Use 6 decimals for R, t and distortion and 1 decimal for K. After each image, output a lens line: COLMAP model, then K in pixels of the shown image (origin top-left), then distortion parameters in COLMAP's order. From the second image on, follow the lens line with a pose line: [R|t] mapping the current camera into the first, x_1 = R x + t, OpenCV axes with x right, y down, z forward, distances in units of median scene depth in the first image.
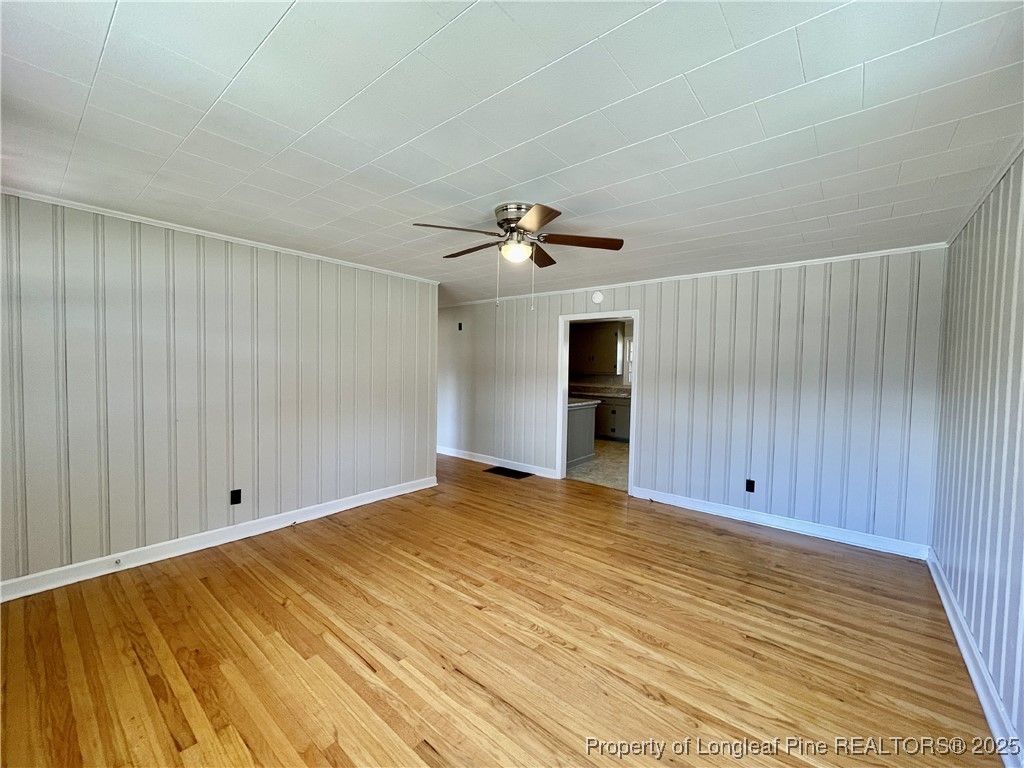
lens RADIAL K [[415.8, 0, 511.4], [0, 415.8, 383.1], [0, 0, 1]] dist [-0.003012, -0.000136]
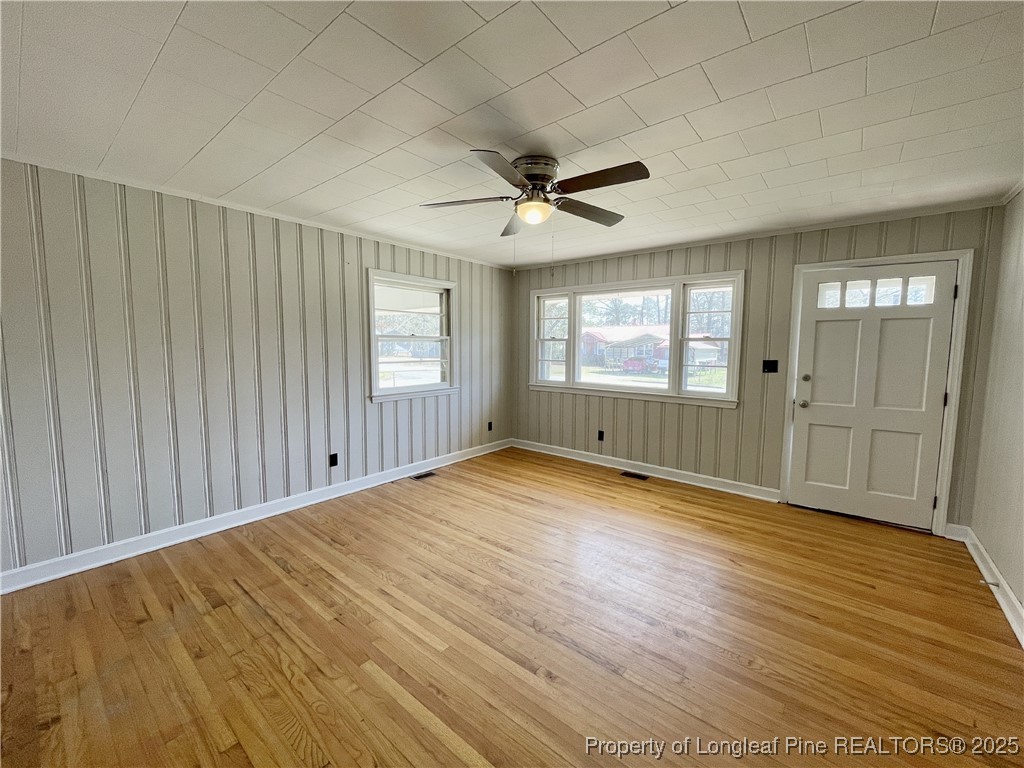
lens RADIAL K [[415.8, 0, 511.7], [0, 415.8, 380.6], [0, 0, 1]] dist [-0.003012, -0.000136]
pose [[-0.999599, -0.026746, -0.009300, 0.058512], [-0.027718, 0.991361, 0.128197, -0.064944], [0.005791, 0.128403, -0.991705, 1.827111]]
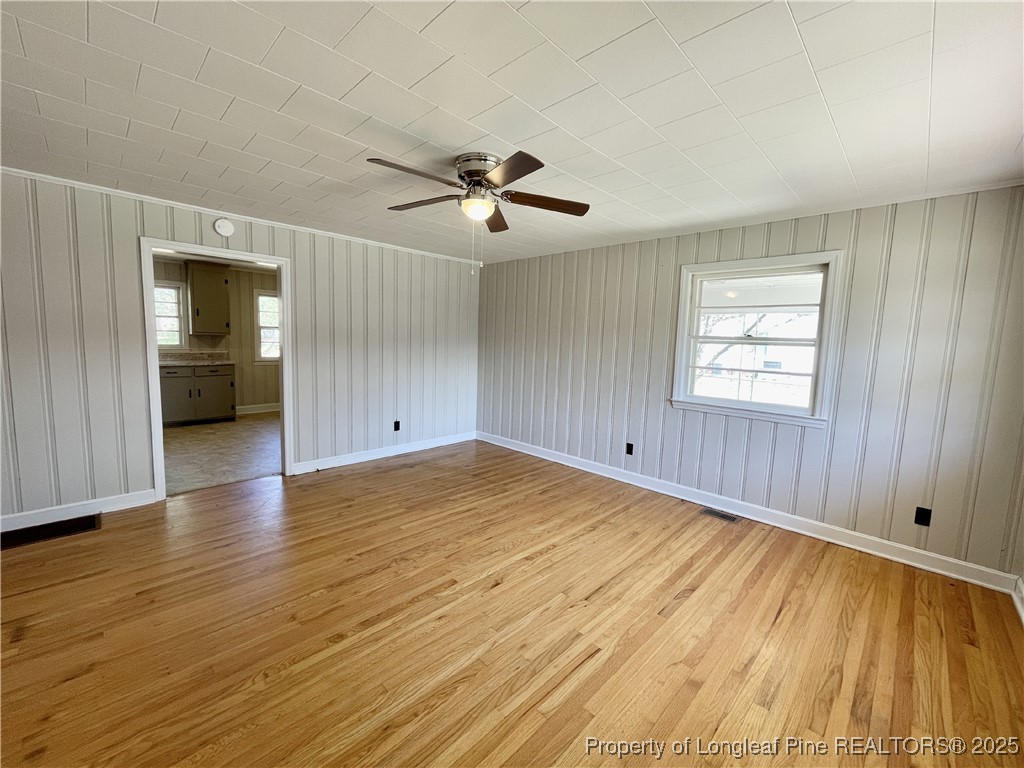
lens RADIAL K [[415.8, 0, 512.5], [0, 415.8, 383.7], [0, 0, 1]] dist [-0.003012, -0.000136]
pose [[0.080685, -0.122554, 0.989177, -0.881909], [0.008426, 0.992461, 0.122274, -0.039432], [-0.996704, -0.001531, 0.081109, 0.797969]]
